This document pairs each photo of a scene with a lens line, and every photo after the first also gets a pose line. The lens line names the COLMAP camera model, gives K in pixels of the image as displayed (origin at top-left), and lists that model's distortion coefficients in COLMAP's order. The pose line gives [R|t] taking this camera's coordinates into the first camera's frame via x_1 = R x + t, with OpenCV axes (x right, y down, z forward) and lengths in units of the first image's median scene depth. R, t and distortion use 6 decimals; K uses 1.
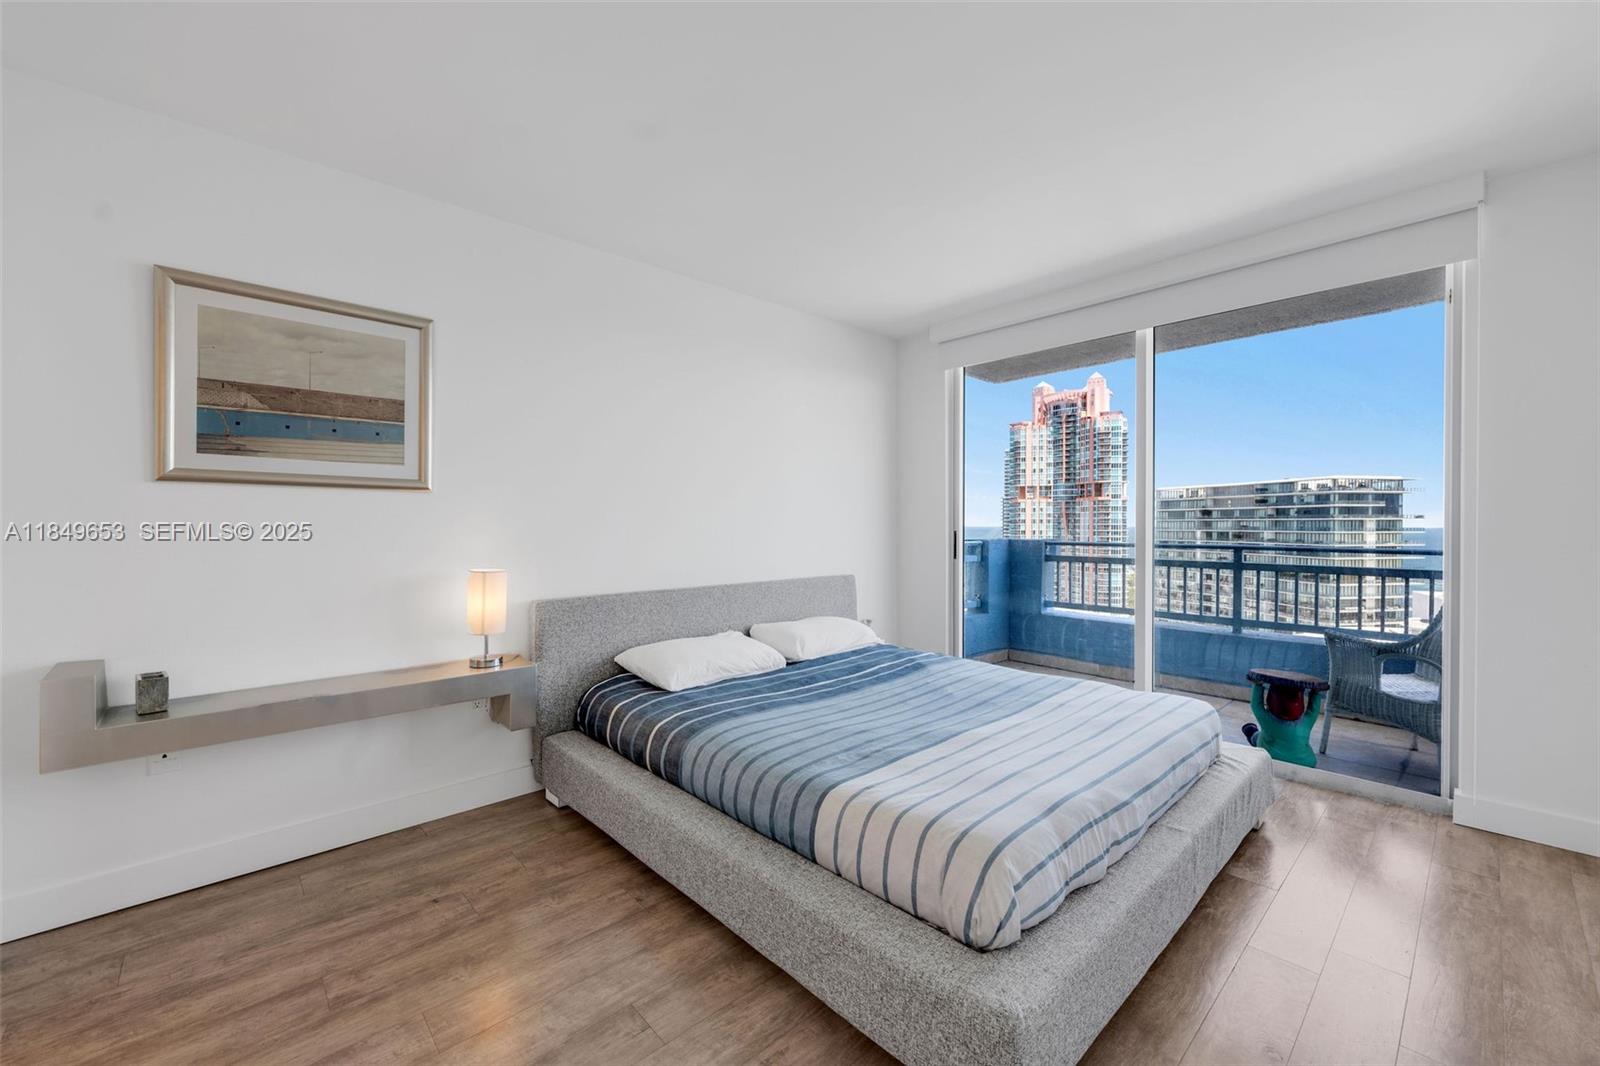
lens RADIAL K [[635.2, 0, 798.9], [0, 635.2, 529.3], [0, 0, 1]] dist [0.001196, 0.000049]
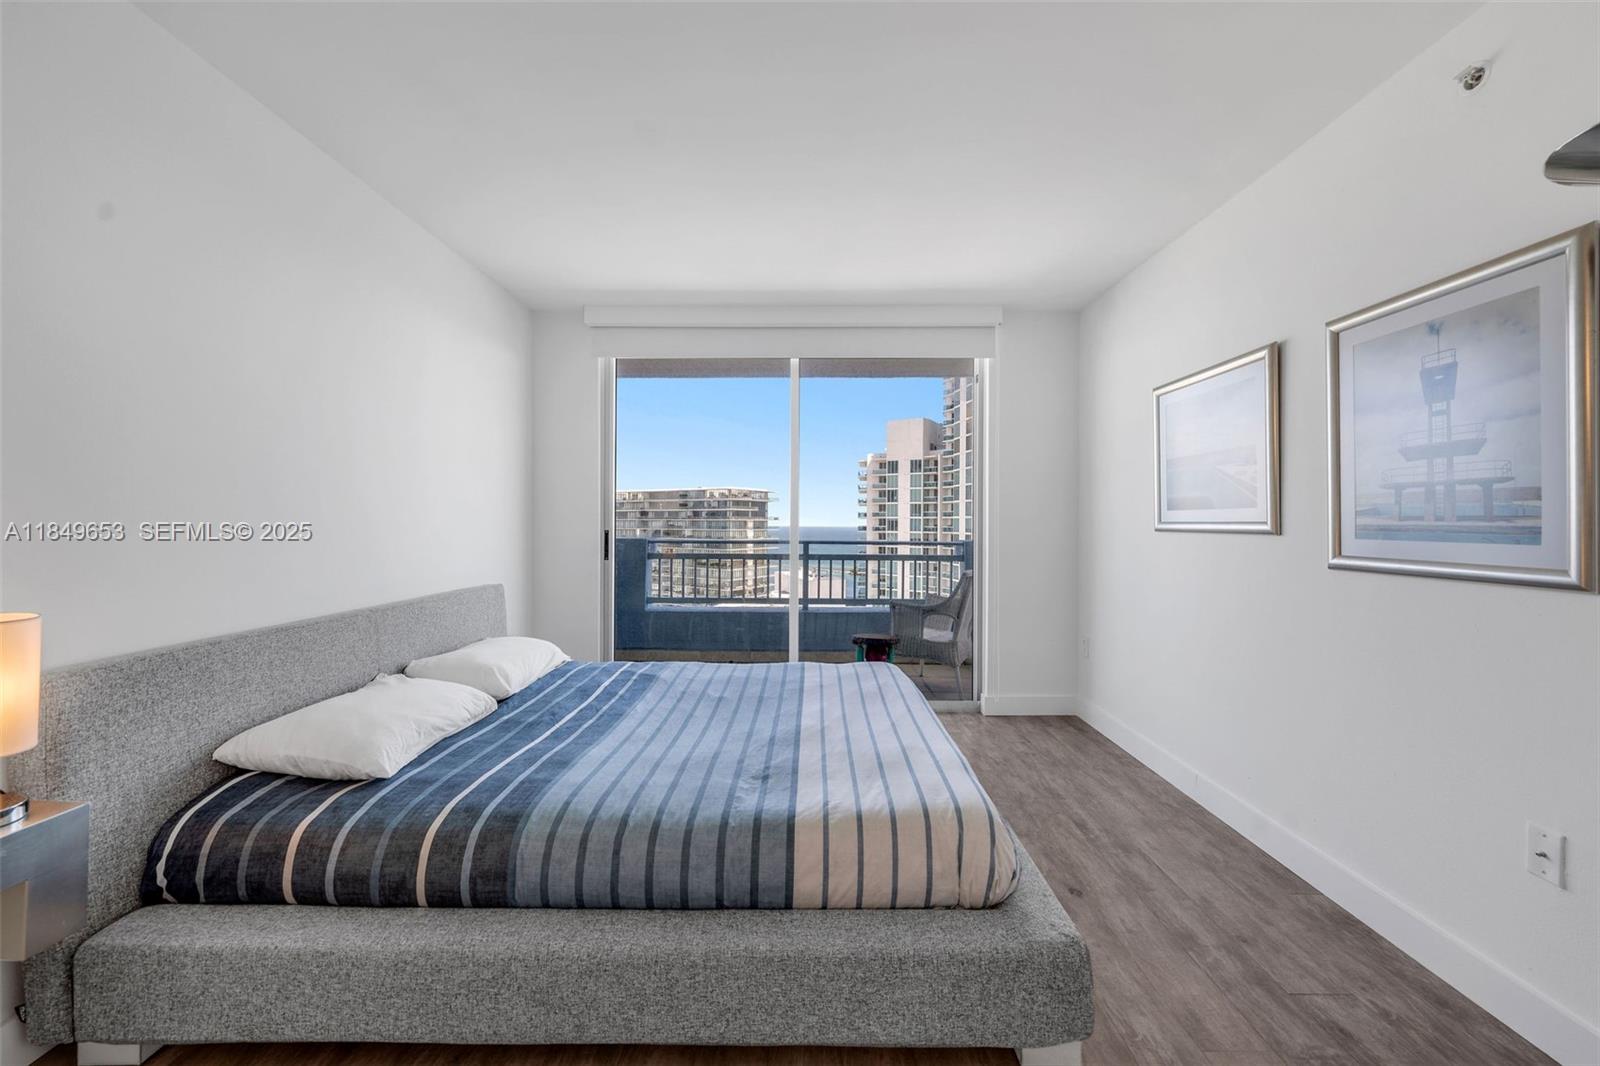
lens RADIAL K [[629.7, 0, 798.7], [0, 629.7, 522.0], [0, 0, 1]] dist [-0.001274, -0.000076]
pose [[0.684473, 0.005046, 0.729021, -0.341654], [0.001801, 0.999961, -0.008611, -0.000994], [-0.729036, 0.007207, 0.684437, 0.222033]]
